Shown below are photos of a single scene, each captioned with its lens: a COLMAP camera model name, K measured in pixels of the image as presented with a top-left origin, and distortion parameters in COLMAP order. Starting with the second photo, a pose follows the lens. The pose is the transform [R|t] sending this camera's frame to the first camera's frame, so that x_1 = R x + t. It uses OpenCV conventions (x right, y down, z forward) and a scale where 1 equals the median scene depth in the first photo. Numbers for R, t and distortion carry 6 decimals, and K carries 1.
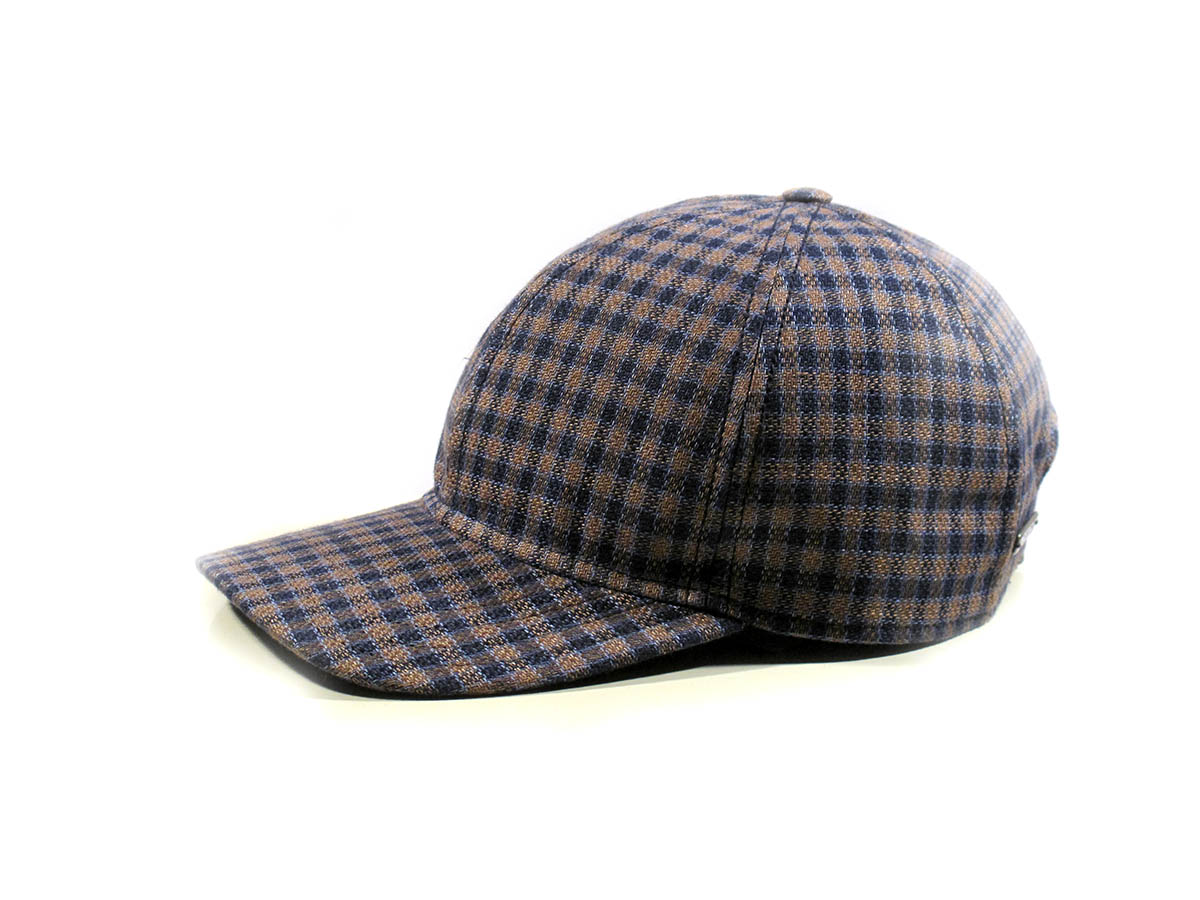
lens RADIAL K [[2843.4, 0, 600.3], [0, 2843.4, 443.8], [0, 0, 1]] dist [-0.017696, 0.000000]
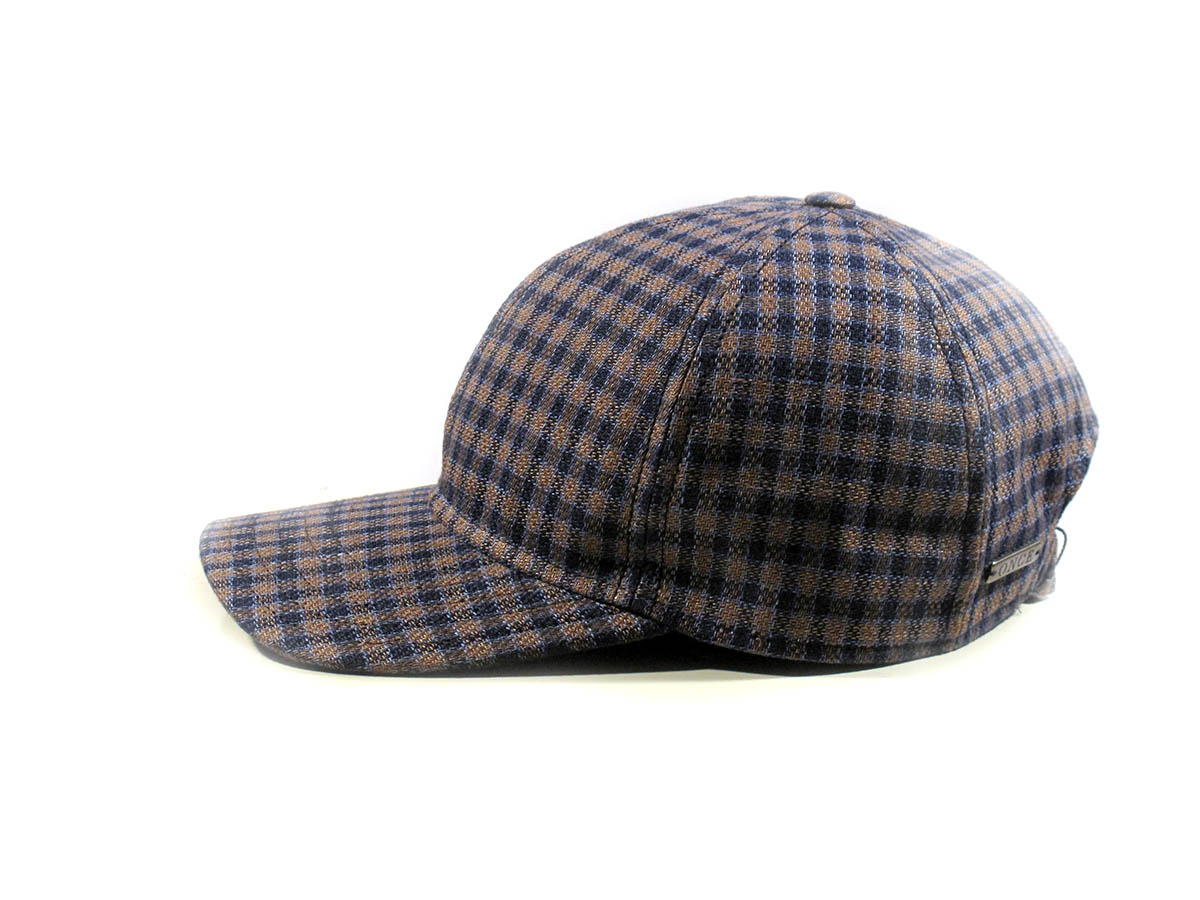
lens RADIAL K [[2843.4, 0, 603.2], [0, 2843.4, 448.9], [0, 0, 1]] dist [-0.017696, 0.000000]
pose [[0.955288, 0.069737, -0.287335, 0.306710], [-0.067548, 0.997562, 0.017537, -0.014701], [0.287857, 0.002656, 0.957670, 0.044057]]
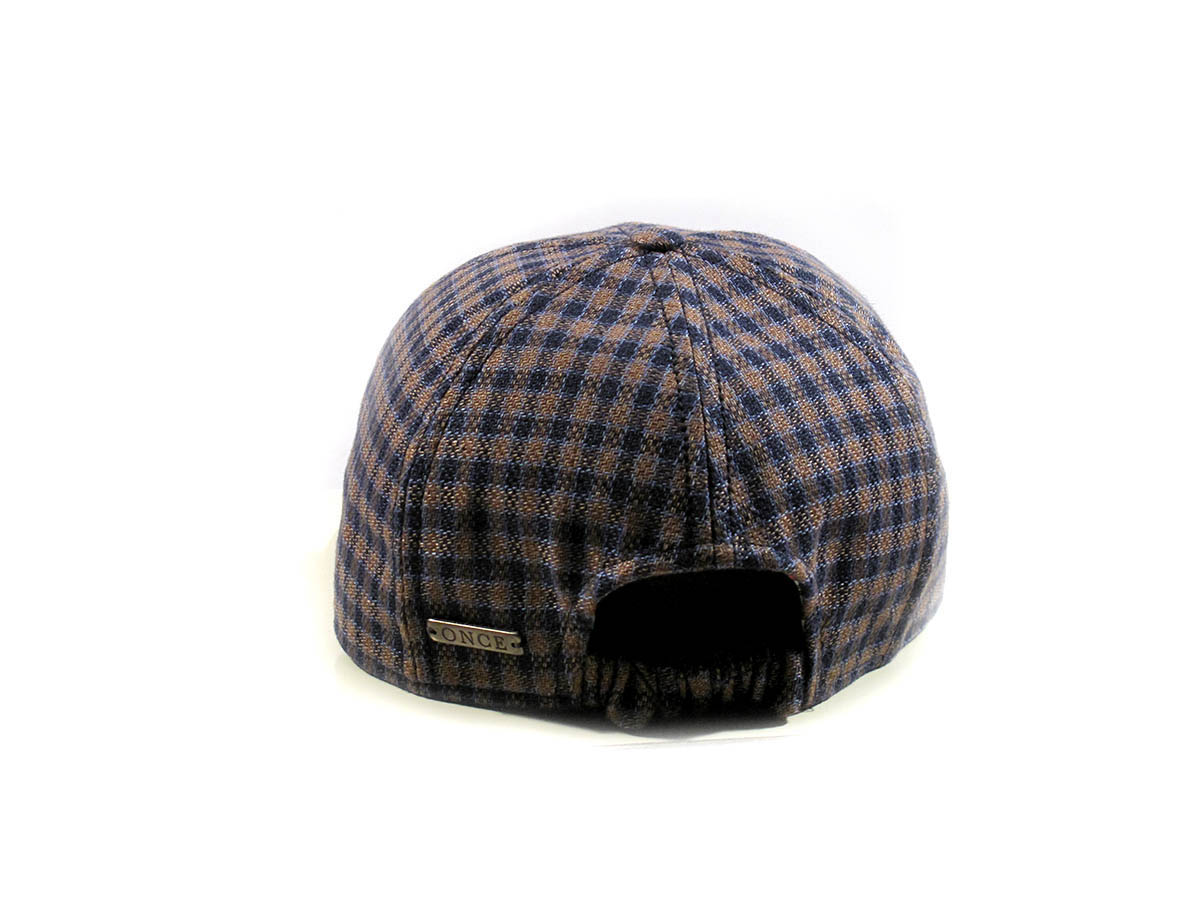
lens RADIAL K [[2843.4, 0, 600.0], [0, 2843.4, 452.0], [0, 0, 1]] dist [-0.017696, 0.000000]
pose [[-0.214949, 0.240813, -0.946470, 1.015792], [-0.211385, 0.934678, 0.285819, -0.297942], [0.953475, 0.261506, -0.150004, 1.220499]]
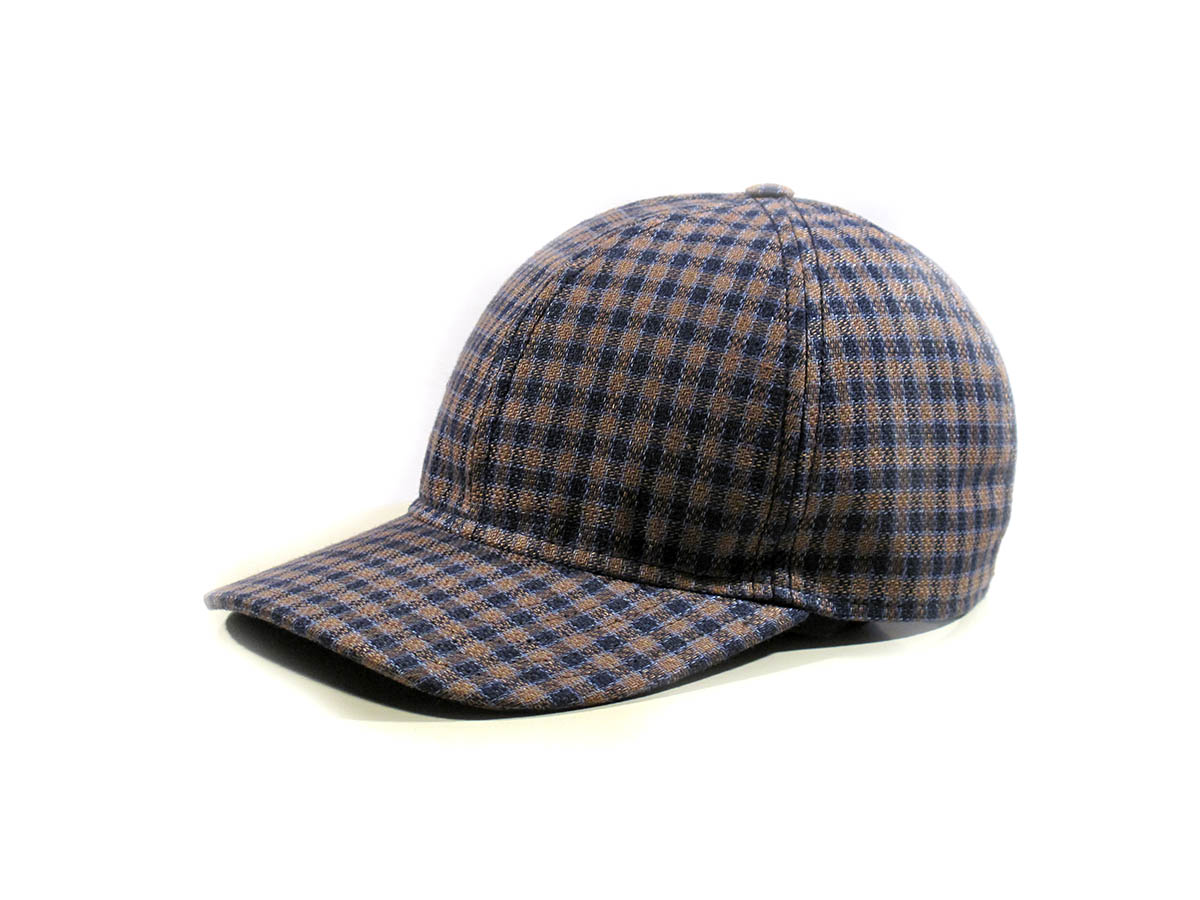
lens RADIAL K [[2843.4, 0, 599.9], [0, 2843.4, 452.9], [0, 0, 1]] dist [-0.017696, 0.000000]
pose [[0.954361, -0.068252, 0.290752, -0.309519], [0.068439, 0.997610, 0.009536, -0.008287], [-0.290707, 0.010798, 0.956751, 0.047397]]
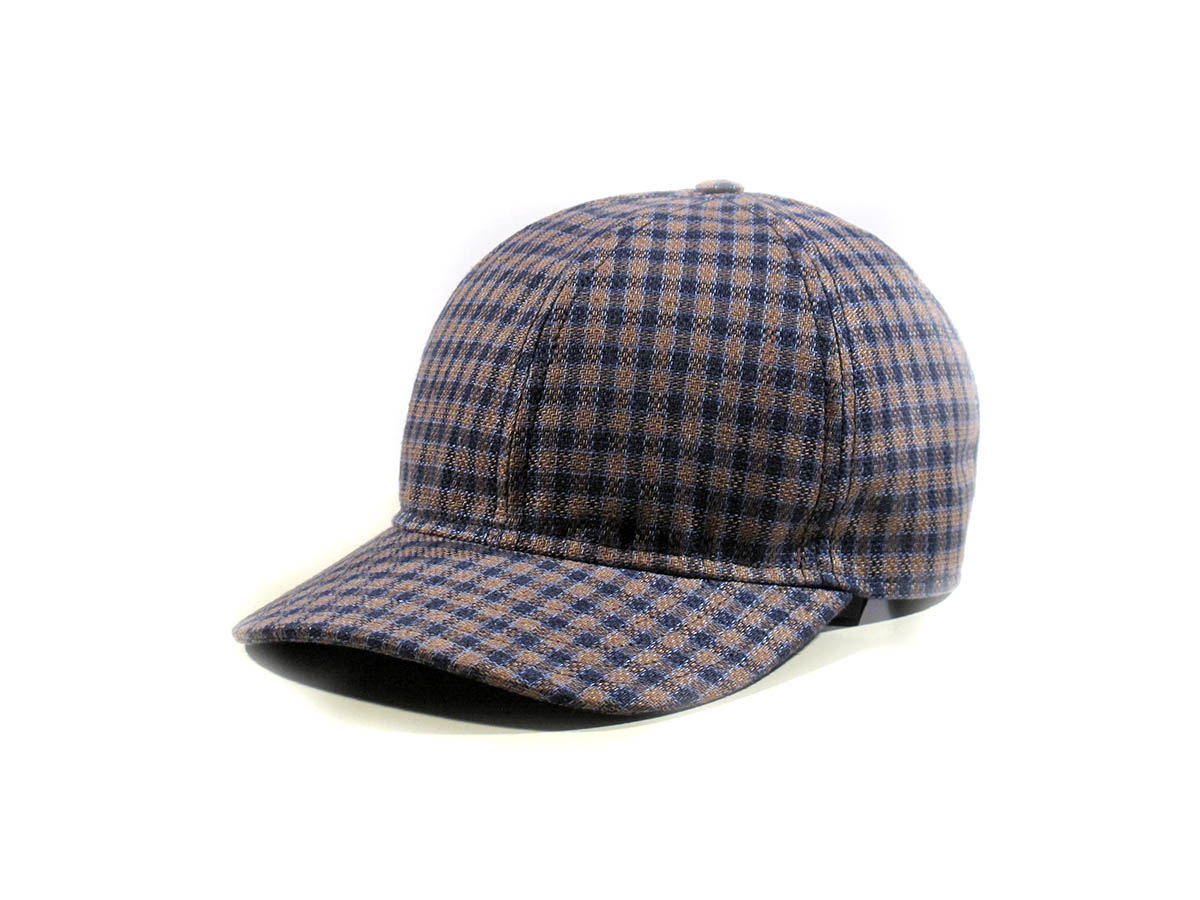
lens RADIAL K [[2843.4, 0, 599.7], [0, 2843.4, 452.2], [0, 0, 1]] dist [-0.017696, 0.000000]
pose [[0.822683, -0.129291, 0.553604, -0.588999], [0.131049, 0.990699, 0.036626, -0.038037], [-0.553190, 0.042417, 0.831974, 0.181161]]
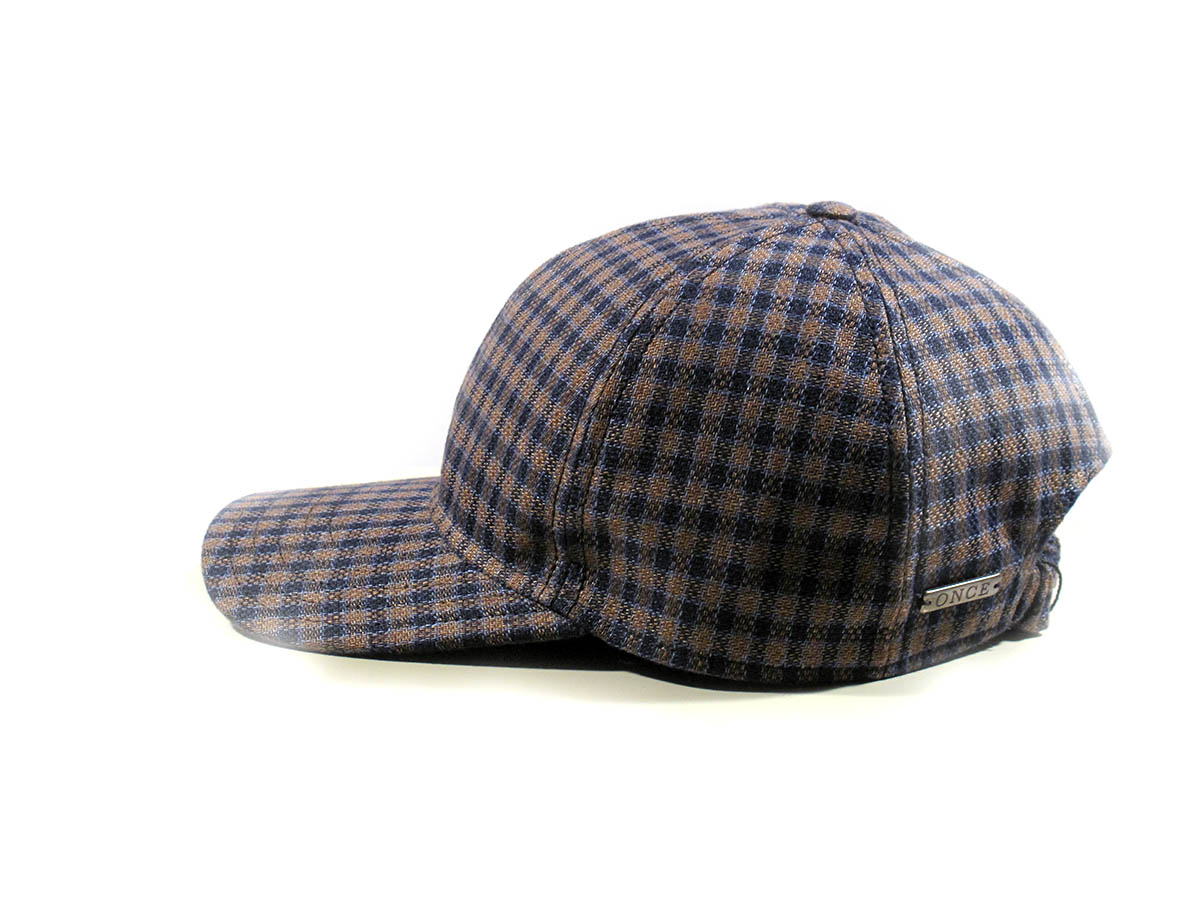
lens RADIAL K [[2843.4, 0, 596.1], [0, 2843.4, 455.4], [0, 0, 1]] dist [-0.017696, 0.000000]
pose [[0.824753, 0.132846, -0.549667, 0.585211], [-0.125540, 0.990772, 0.051086, -0.047690], [0.551382, 0.026872, 0.833820, 0.172967]]
